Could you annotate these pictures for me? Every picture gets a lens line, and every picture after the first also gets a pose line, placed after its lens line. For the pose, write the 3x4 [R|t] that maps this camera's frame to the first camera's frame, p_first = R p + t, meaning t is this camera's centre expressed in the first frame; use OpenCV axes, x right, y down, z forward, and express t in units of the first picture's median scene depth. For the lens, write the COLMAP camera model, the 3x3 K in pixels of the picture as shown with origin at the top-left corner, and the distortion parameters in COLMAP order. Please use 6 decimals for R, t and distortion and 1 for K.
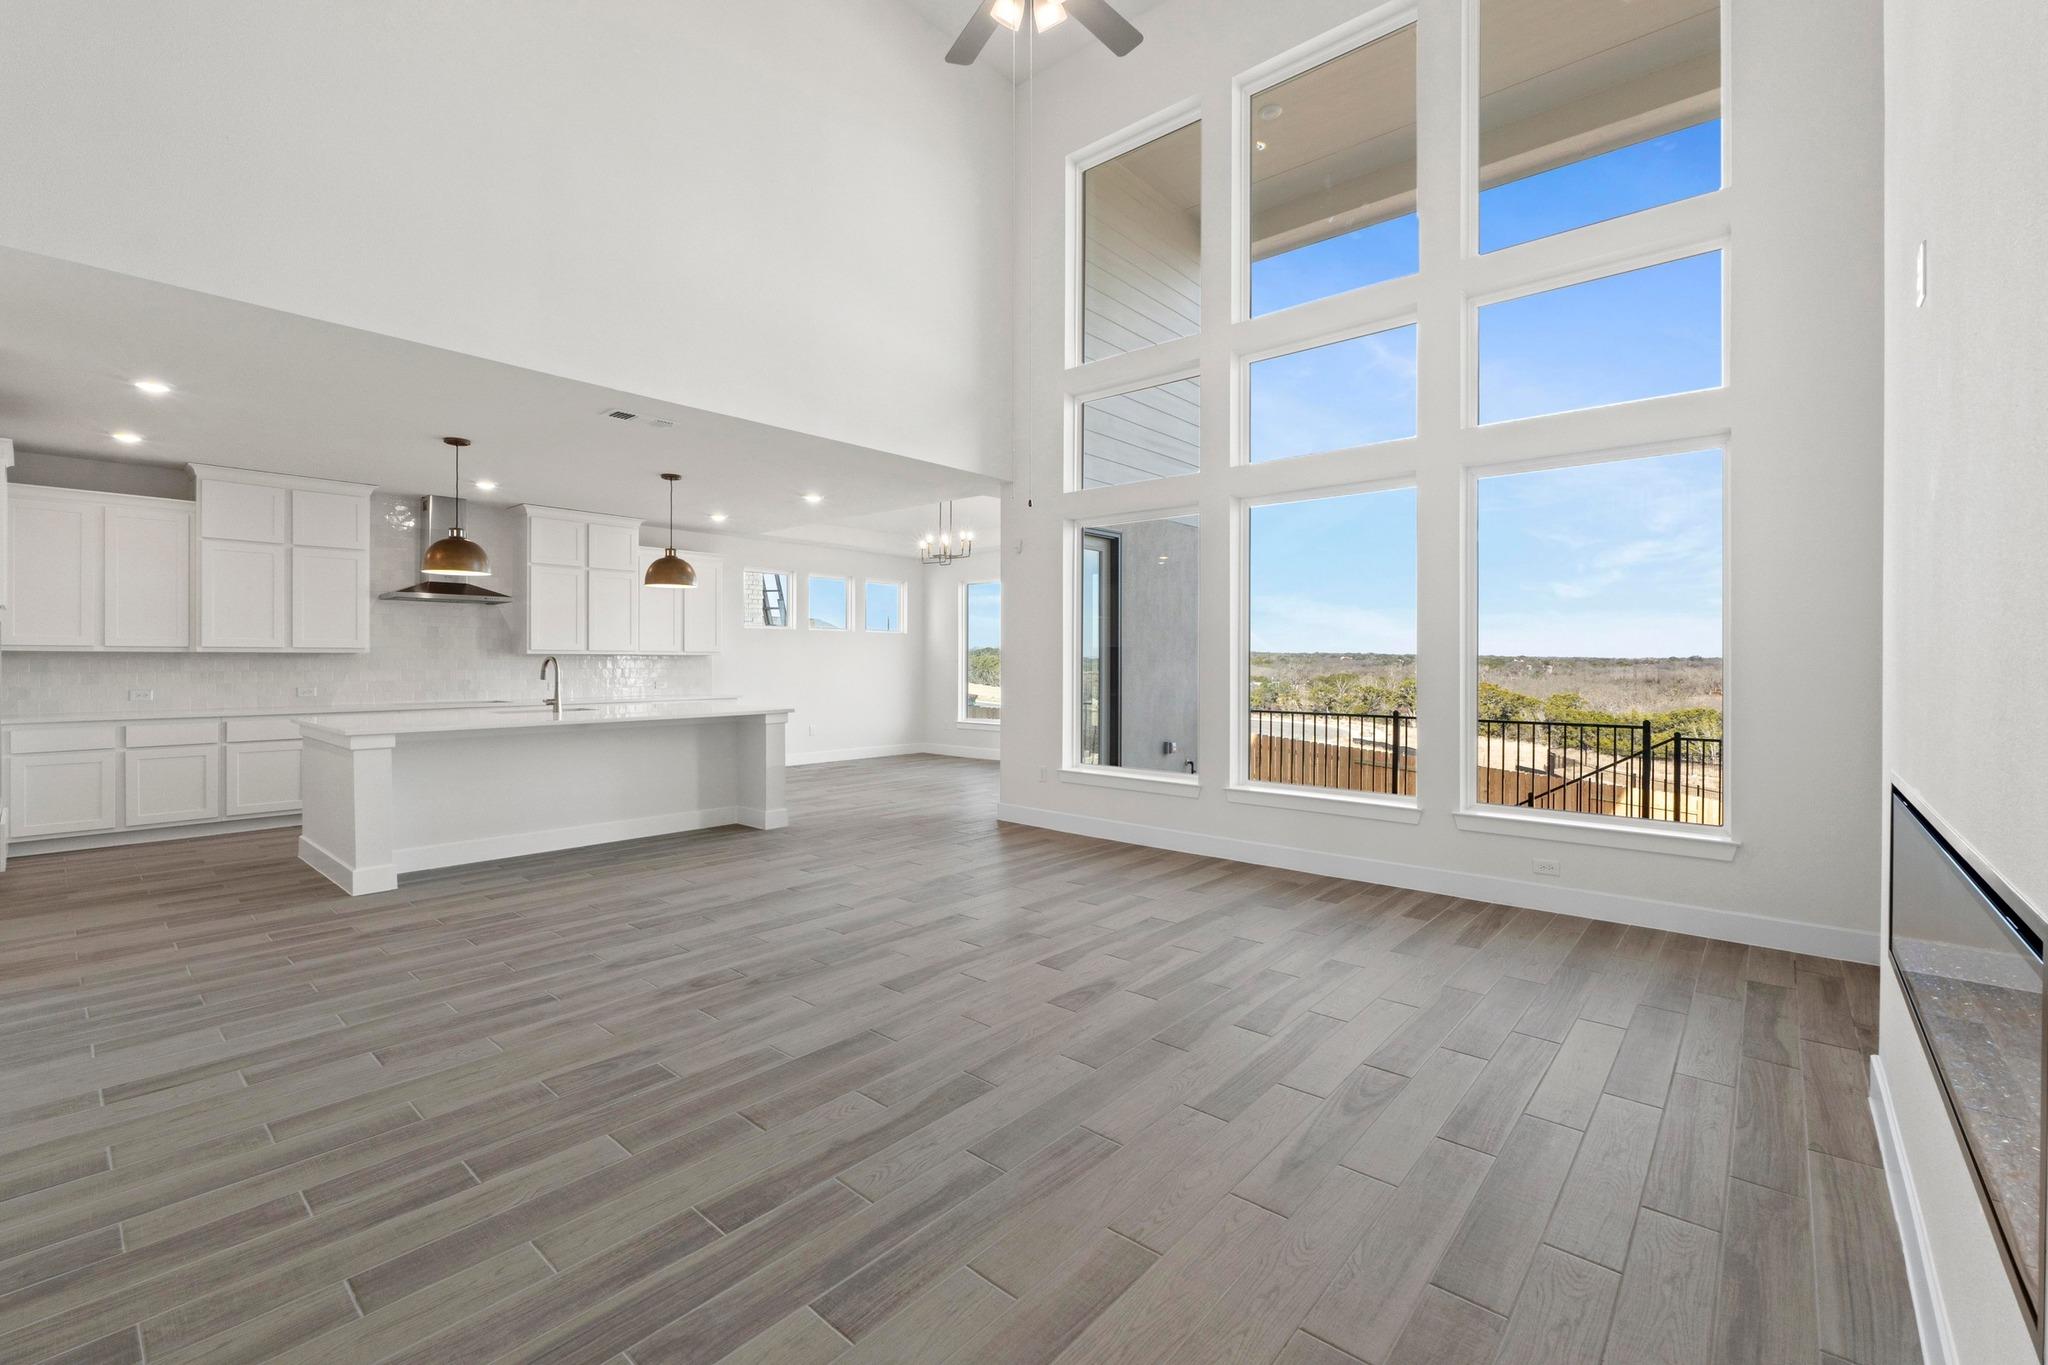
lens RADIAL K [[870.8, 0, 1018.2], [0, 870.8, 656.6], [0, 0, 1]] dist [-0.009223, 0.000683]
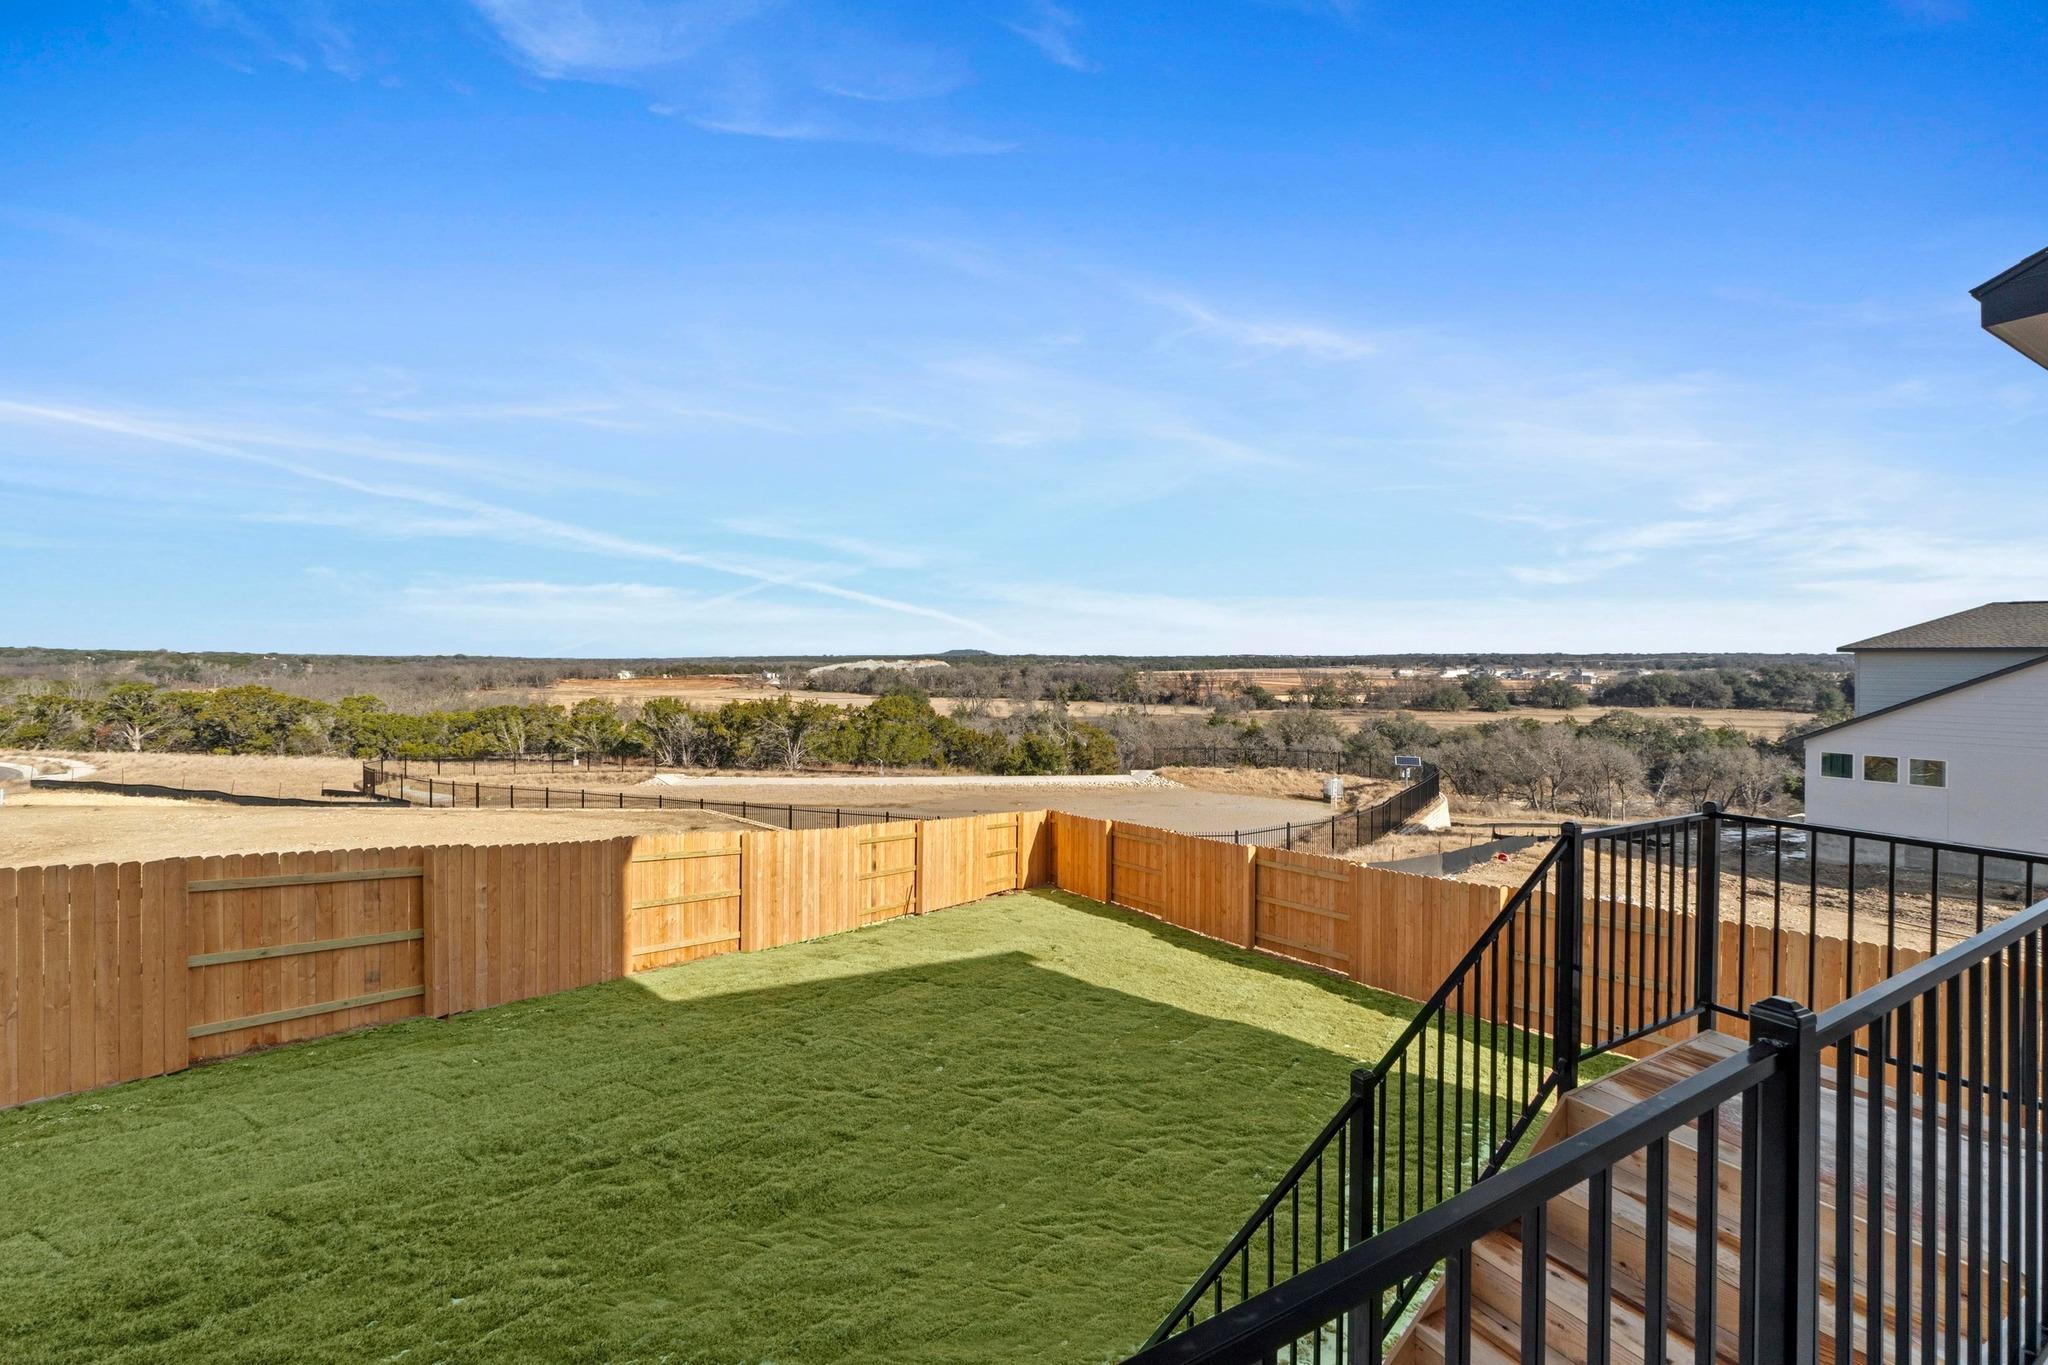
lens RADIAL K [[865.8, 0, 1021.6], [0, 865.8, 672.0], [0, 0, 1]] dist [-0.006515, -0.000180]
pose [[0.323552, -0.010863, 0.946148, 0.570341], [-0.008045, 0.999866, 0.014231, 0.024160], [-0.946176, -0.012216, 0.323421, 2.198635]]
